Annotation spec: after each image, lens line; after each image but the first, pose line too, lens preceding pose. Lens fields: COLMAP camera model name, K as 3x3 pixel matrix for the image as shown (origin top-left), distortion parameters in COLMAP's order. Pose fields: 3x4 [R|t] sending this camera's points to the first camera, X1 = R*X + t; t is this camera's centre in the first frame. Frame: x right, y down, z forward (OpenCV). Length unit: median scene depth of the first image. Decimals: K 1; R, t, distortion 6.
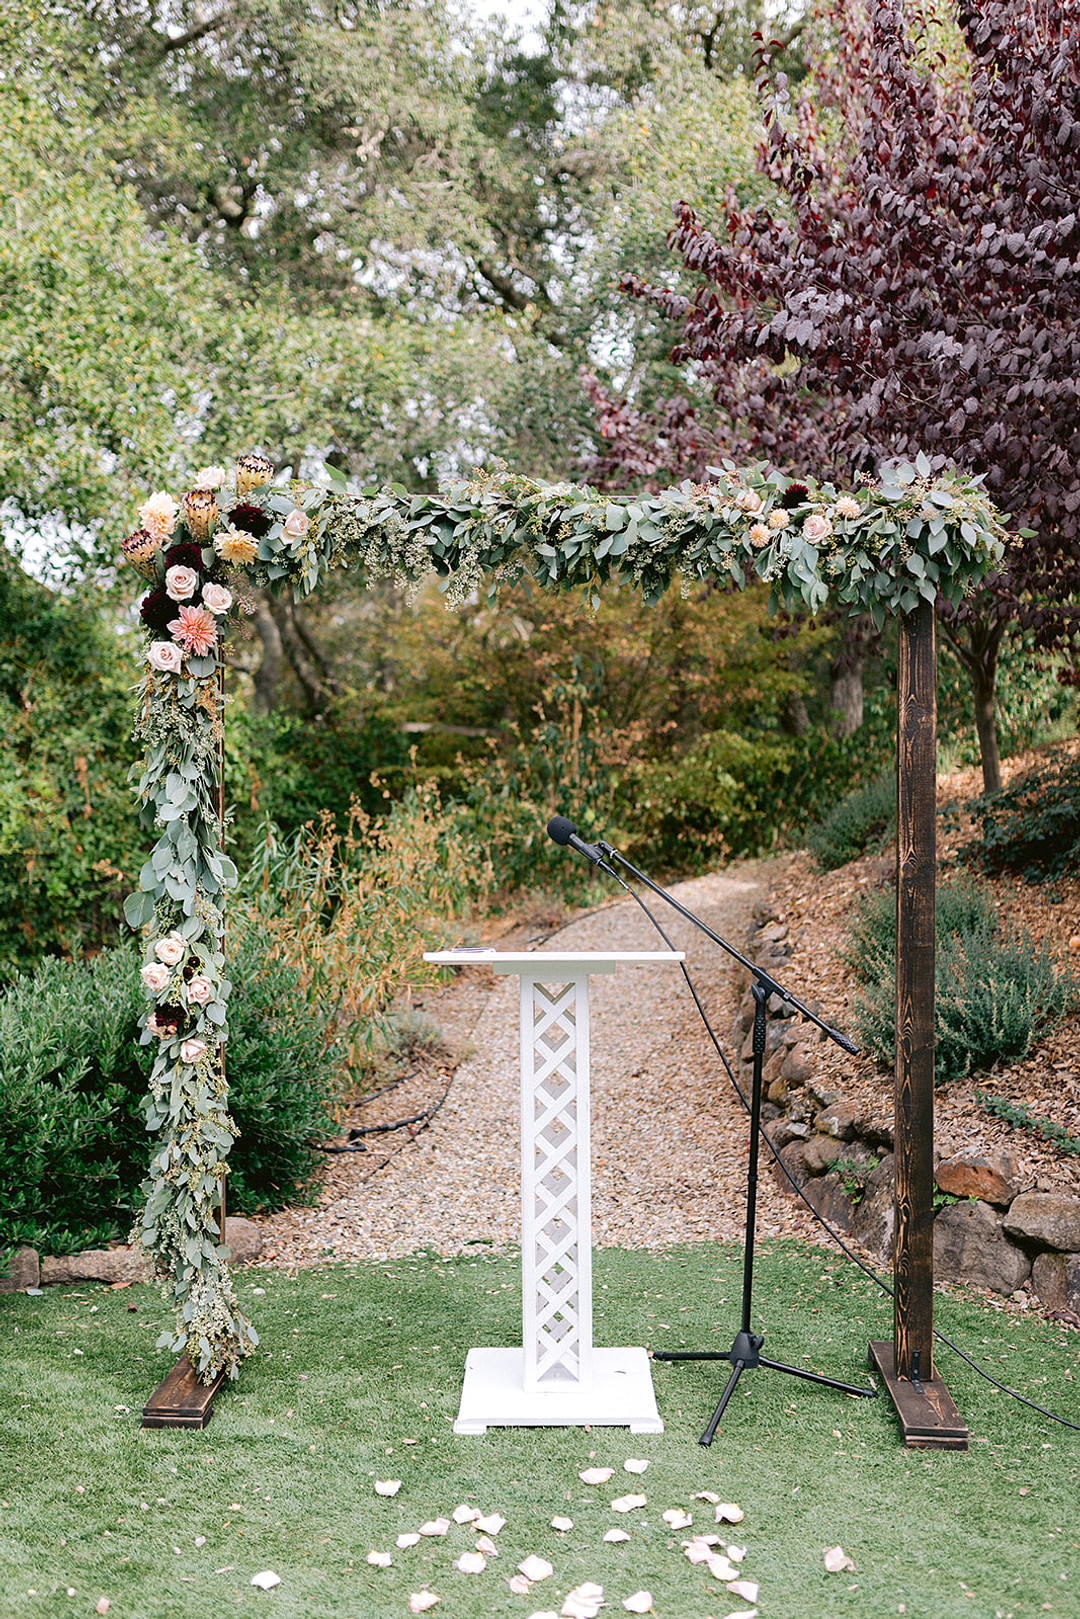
lens RADIAL K [[1584.2, 0, 545.4], [0, 1584.2, 805.7], [0, 0, 1]] dist [-0.000189, 0.000000]
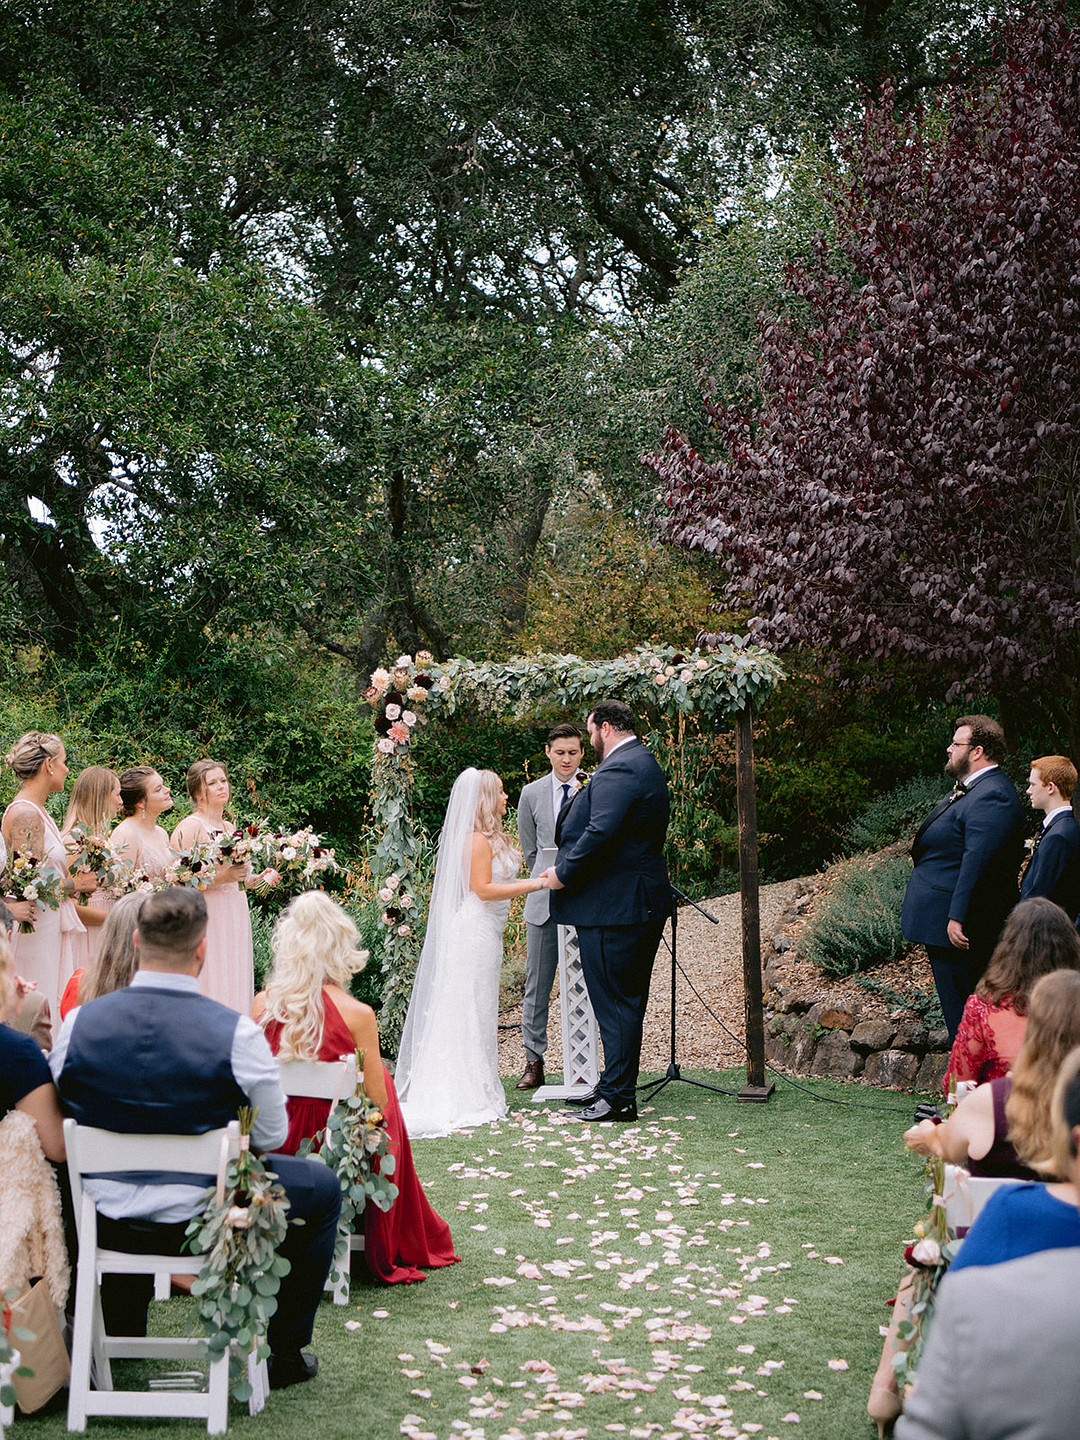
lens RADIAL K [[2184.8, 0, 538.0], [0, 2184.8, 719.5], [0, 0, 1]] dist [0.170060, 0.000000]
pose [[0.995029, -0.034932, -0.093254, 0.243087], [0.031149, 0.998644, -0.041712, 0.000184], [0.094584, 0.038600, 0.994768, -1.934104]]
